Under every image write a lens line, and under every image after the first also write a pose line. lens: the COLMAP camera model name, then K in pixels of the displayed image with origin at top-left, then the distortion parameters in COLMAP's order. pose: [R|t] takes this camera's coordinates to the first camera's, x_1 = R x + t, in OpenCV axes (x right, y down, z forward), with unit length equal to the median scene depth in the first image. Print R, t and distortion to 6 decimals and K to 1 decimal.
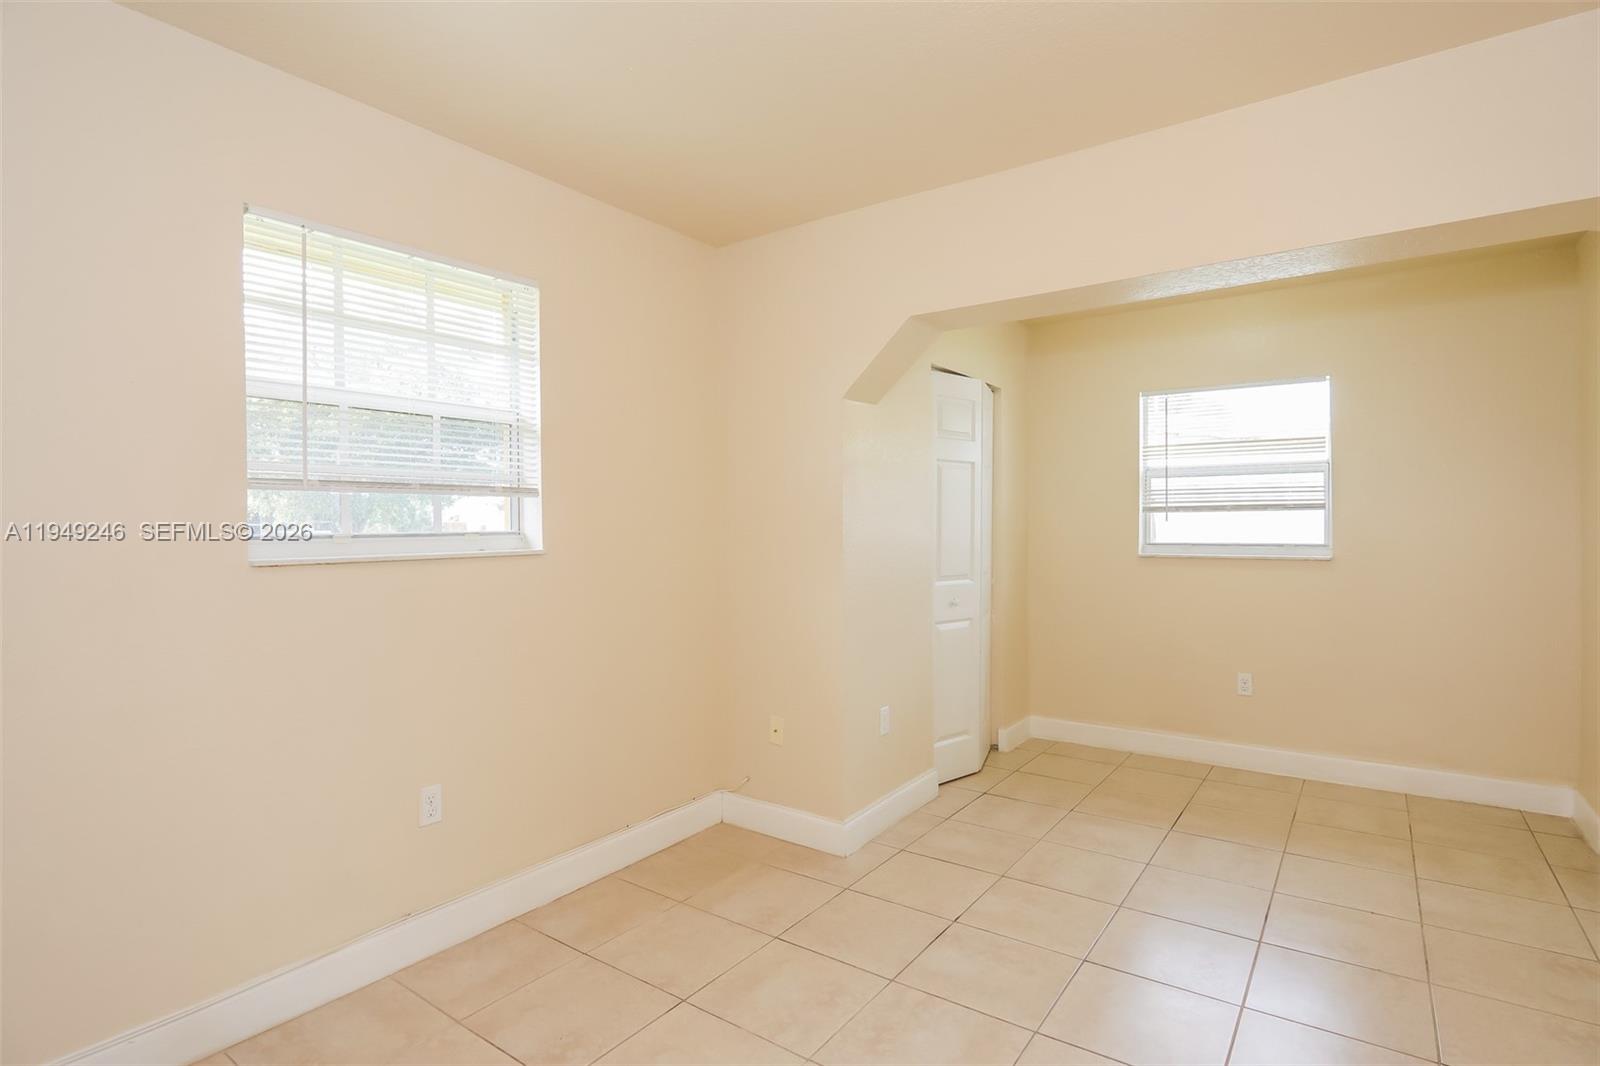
lens RADIAL K [[807.7, 0, 792.1], [0, 807.7, 527.7], [0, 0, 1]] dist [-0.019267, -0.000072]
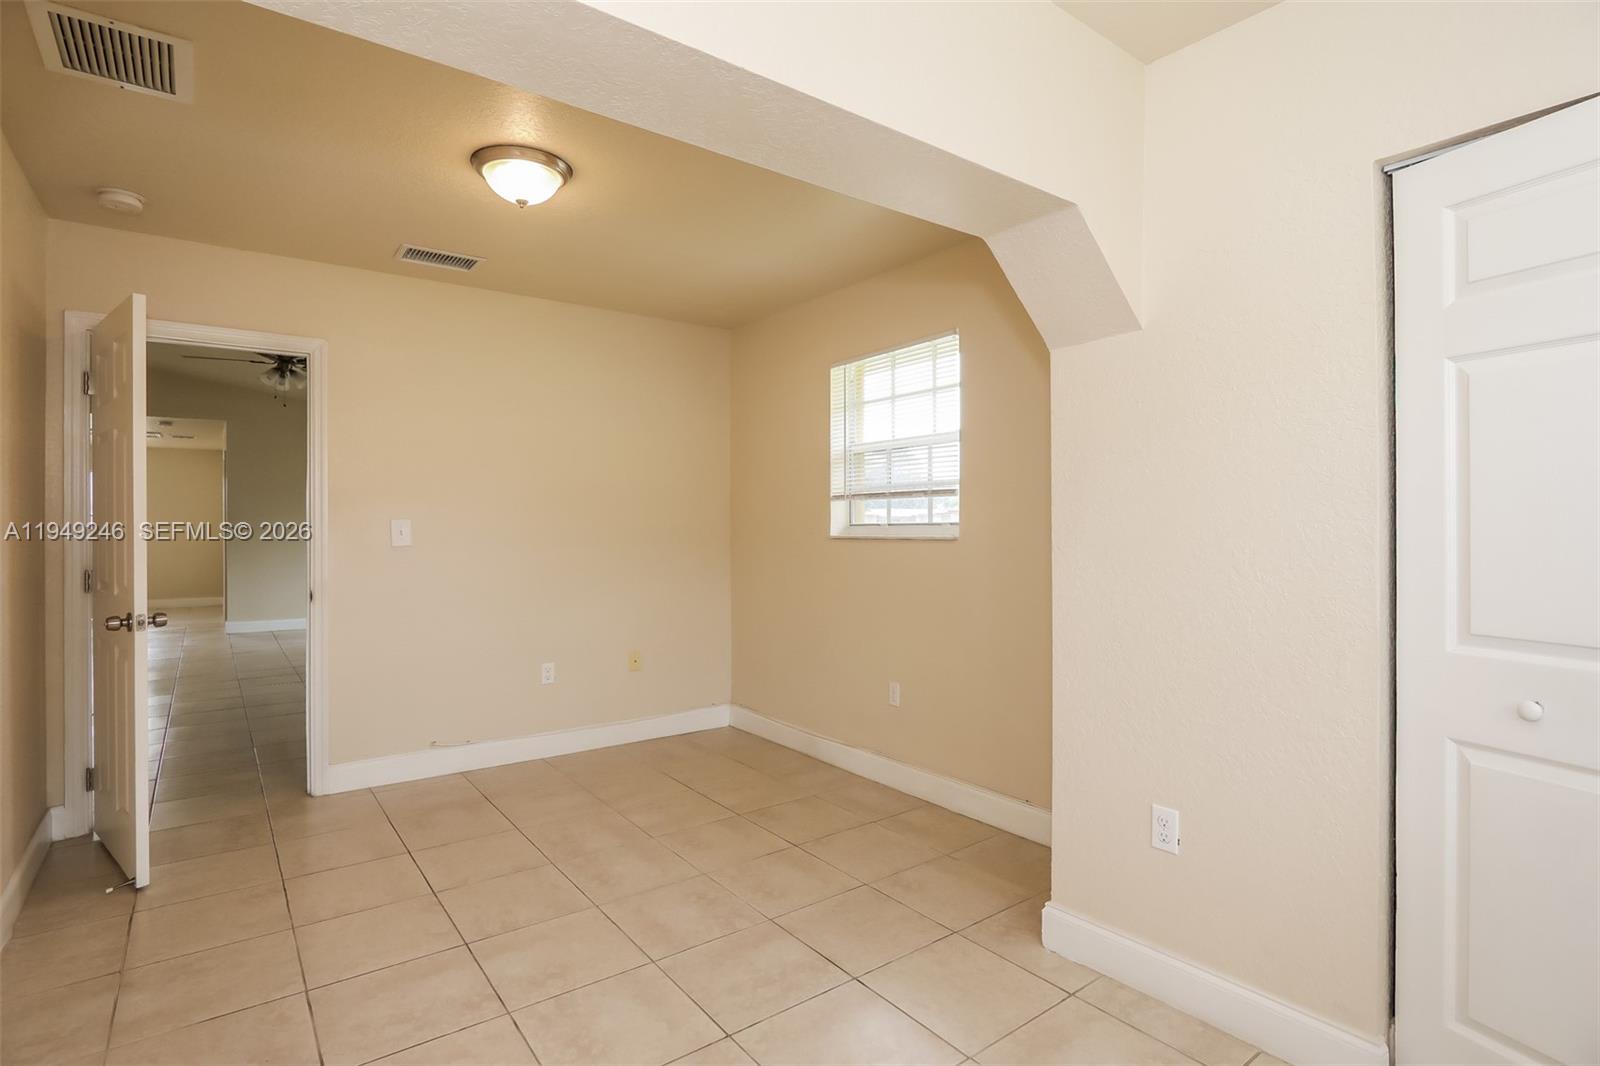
lens RADIAL K [[807.7, 0, 796.3], [0, 807.7, 526.9], [0, 0, 1]] dist [-0.019267, -0.000072]
pose [[-0.301965, 0.018119, -0.953147, 1.098691], [0.004639, 0.999835, 0.017537, -0.014217], [0.953308, 0.000874, -0.301999, 1.268652]]
